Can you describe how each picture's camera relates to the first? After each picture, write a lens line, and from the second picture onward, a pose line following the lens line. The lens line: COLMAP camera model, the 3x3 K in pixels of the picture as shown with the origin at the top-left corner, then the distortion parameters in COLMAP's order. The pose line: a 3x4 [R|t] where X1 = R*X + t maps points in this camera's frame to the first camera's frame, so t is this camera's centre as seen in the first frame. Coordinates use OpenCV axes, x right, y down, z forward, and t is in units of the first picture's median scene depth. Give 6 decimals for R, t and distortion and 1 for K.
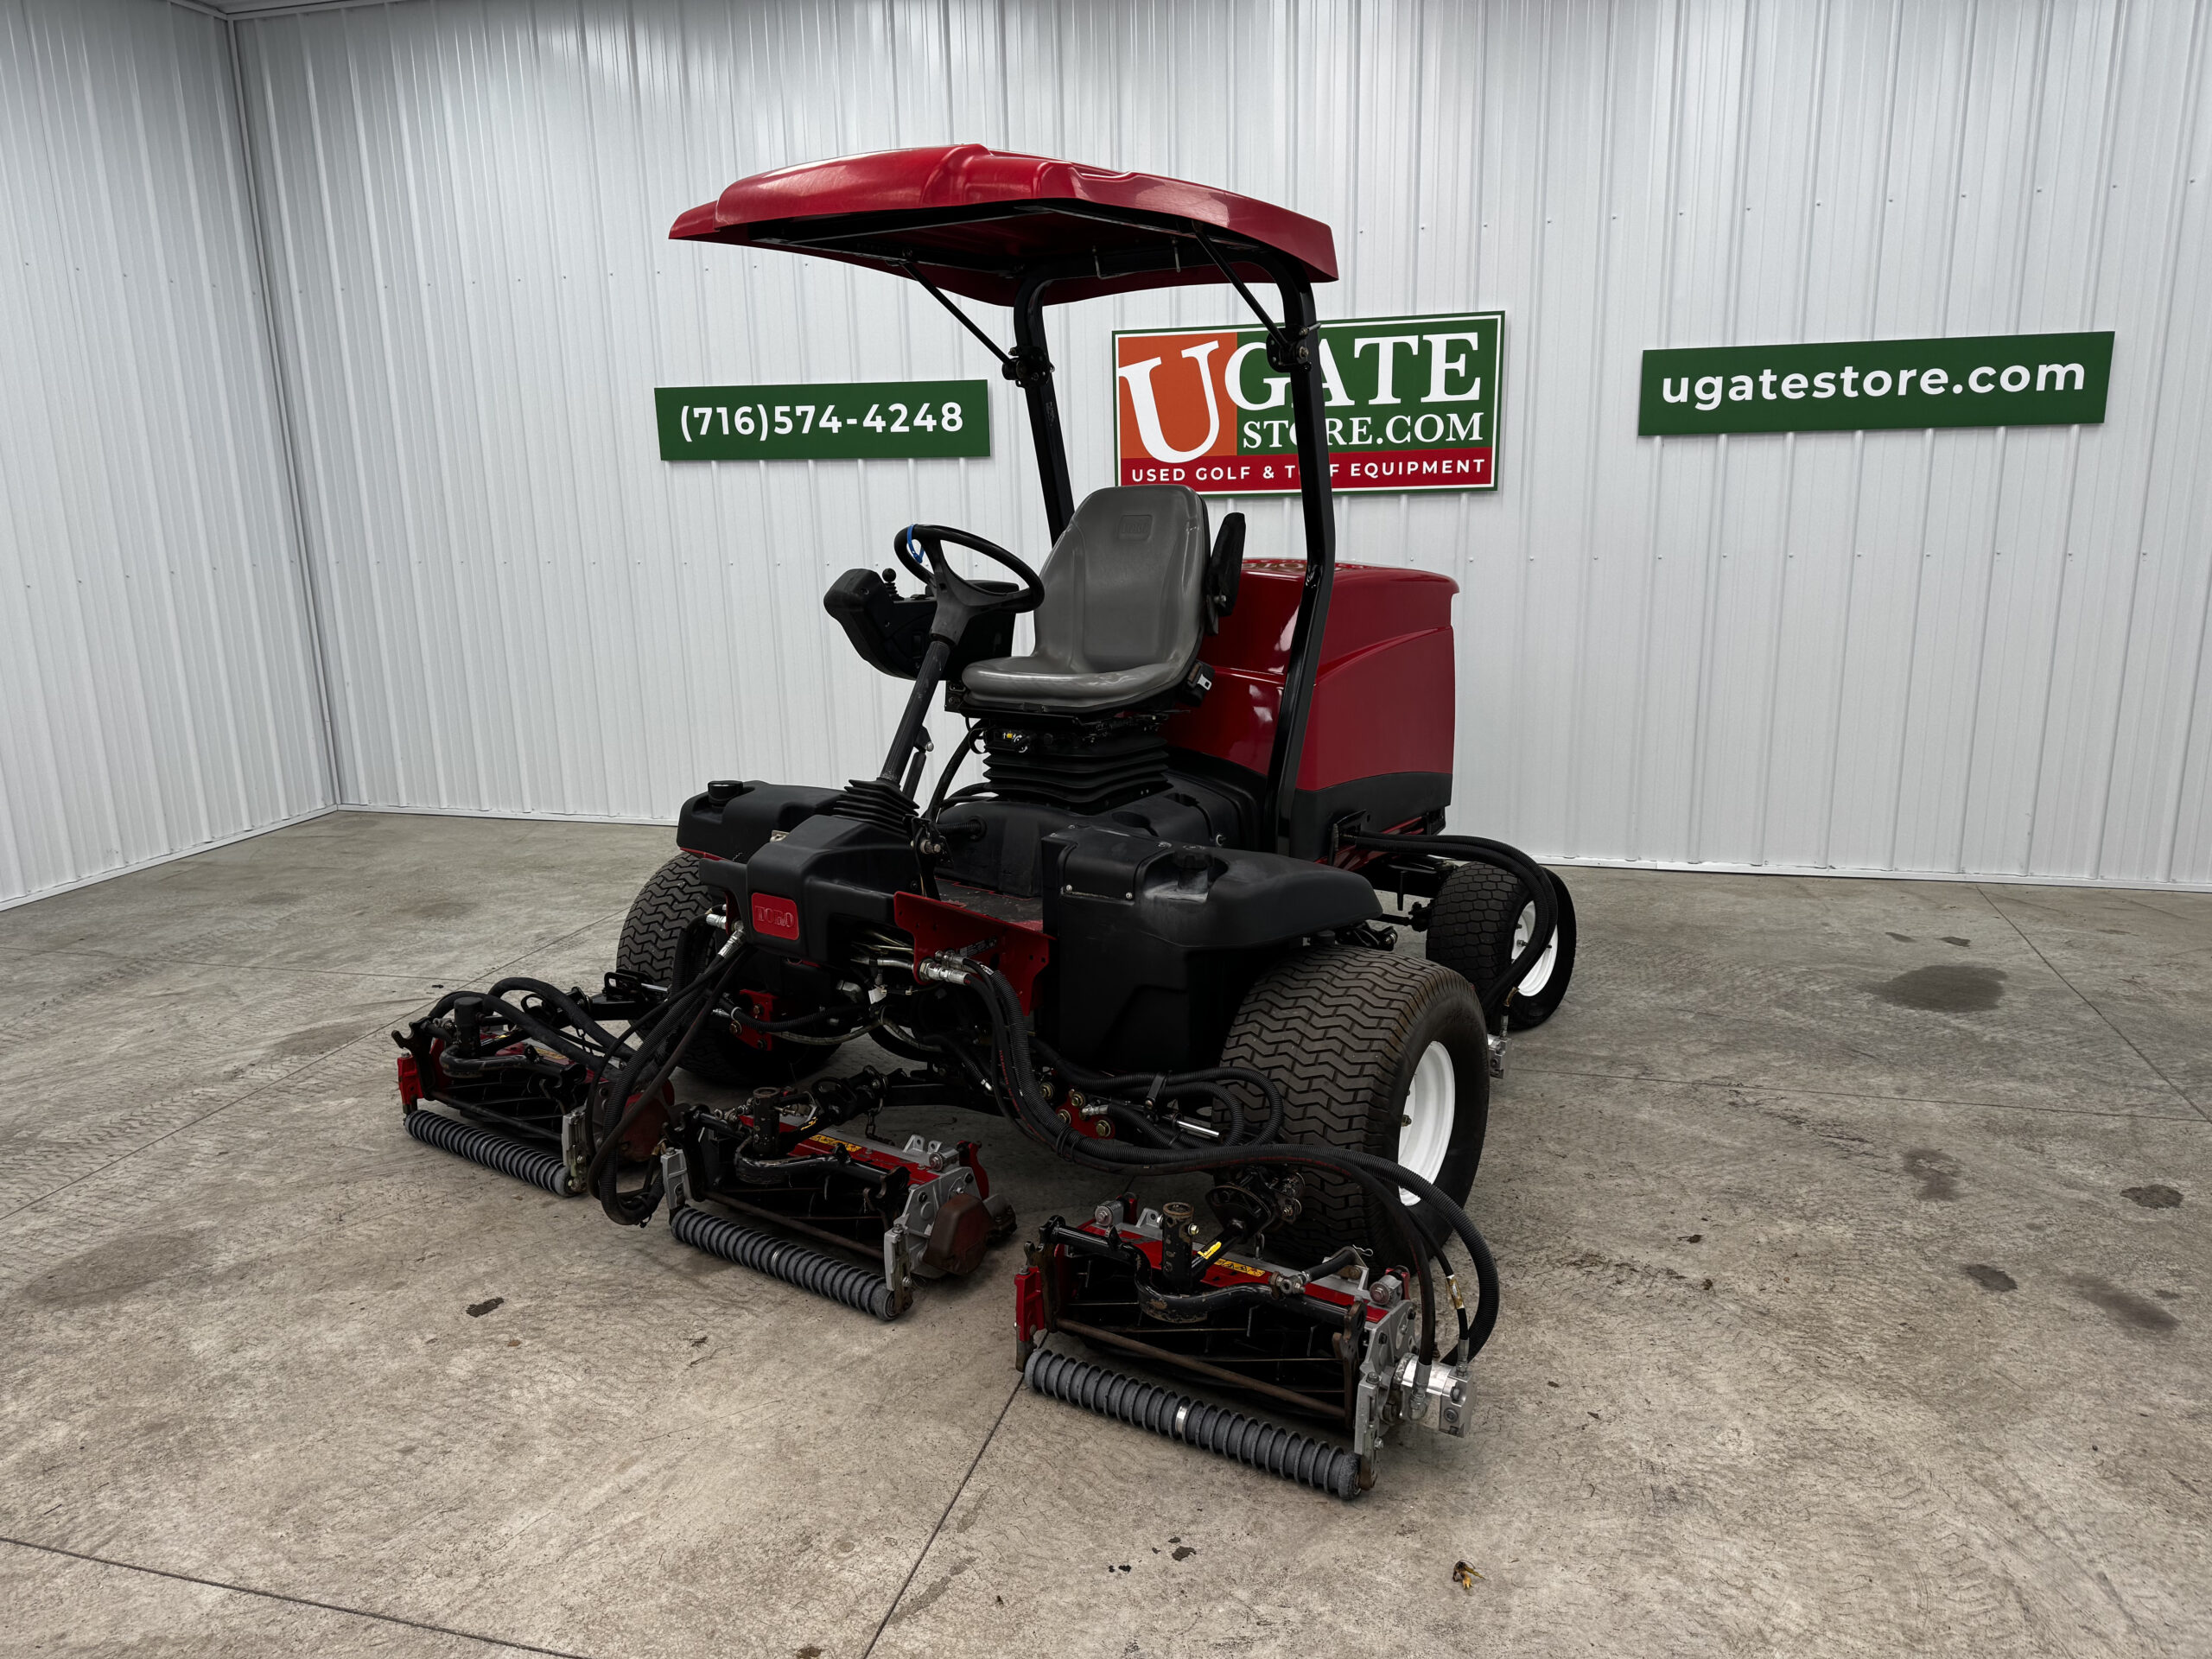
lens RADIAL K [[1548.5, 0, 1108.5], [0, 1548.5, 847.0], [0, 0, 1]] dist [0.050223, -0.062069]
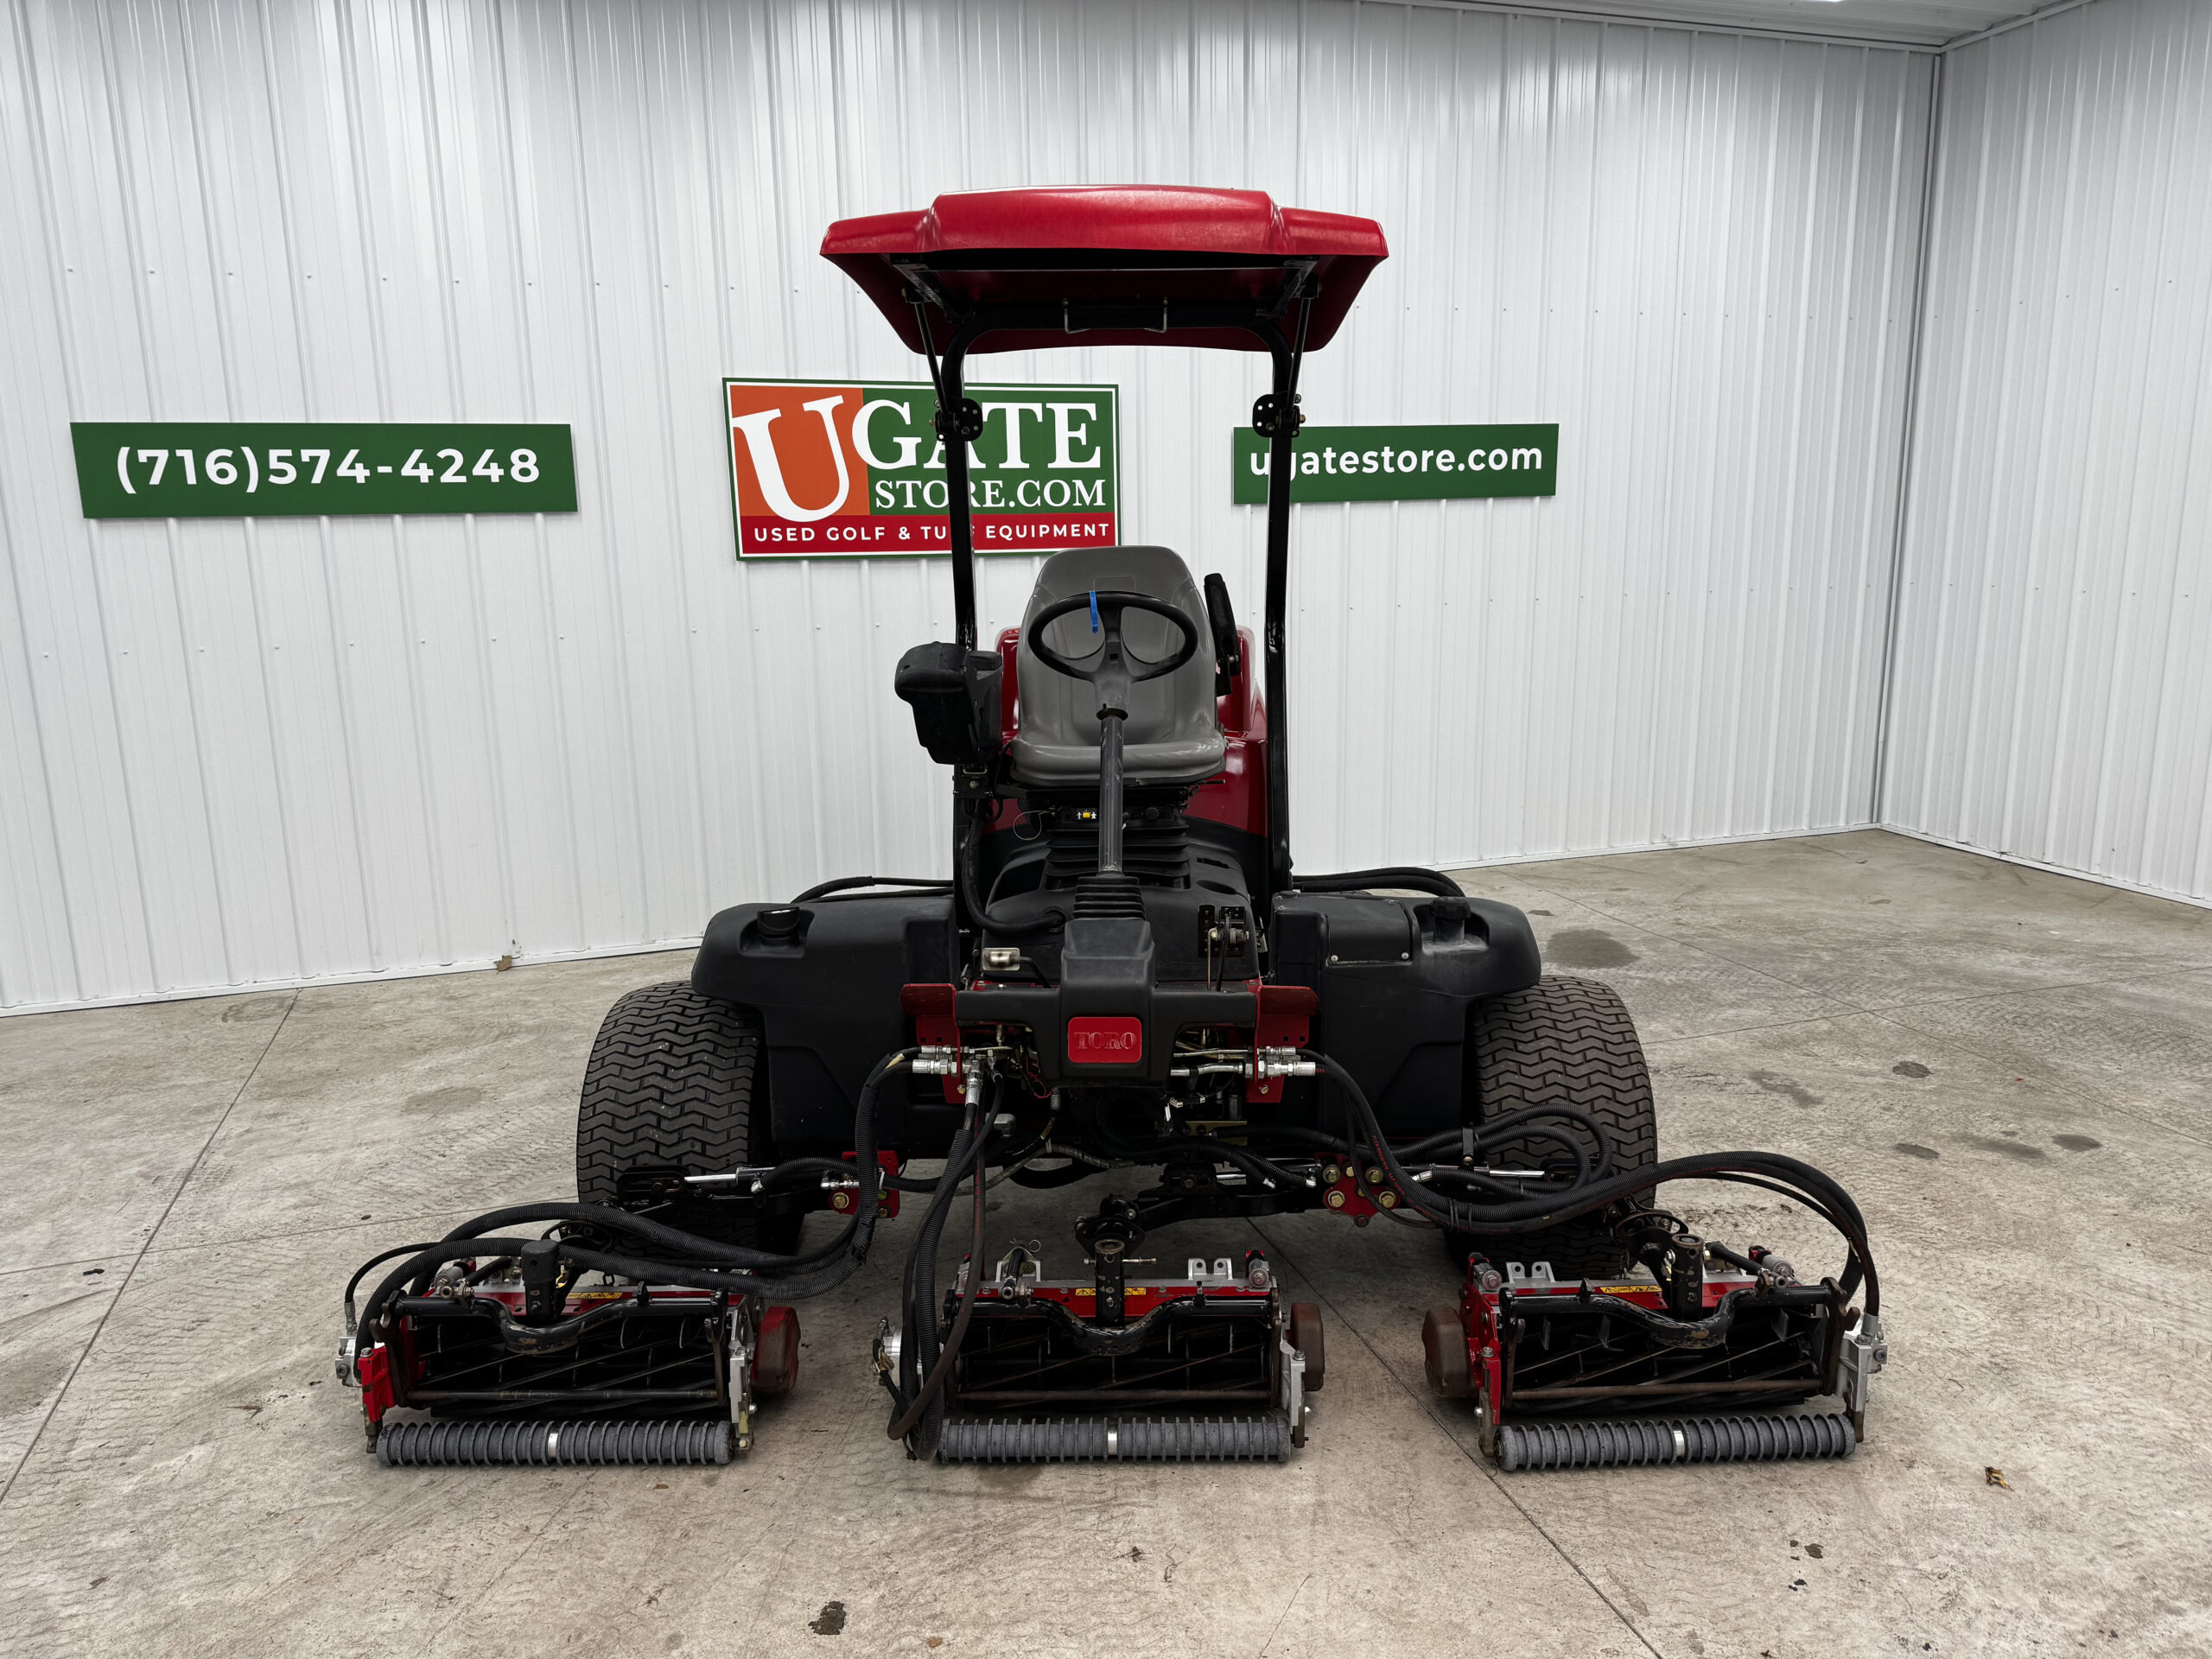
lens RADIAL K [[1548.5, 0, 1130.4], [0, 1548.5, 838.9], [0, 0, 1]] dist [0.050223, -0.062069]
pose [[0.828184, -0.108008, 0.549951, -0.345365], [0.131098, 0.991366, -0.002723, -0.032601], [-0.544908, 0.074353, 0.835193, 0.134183]]
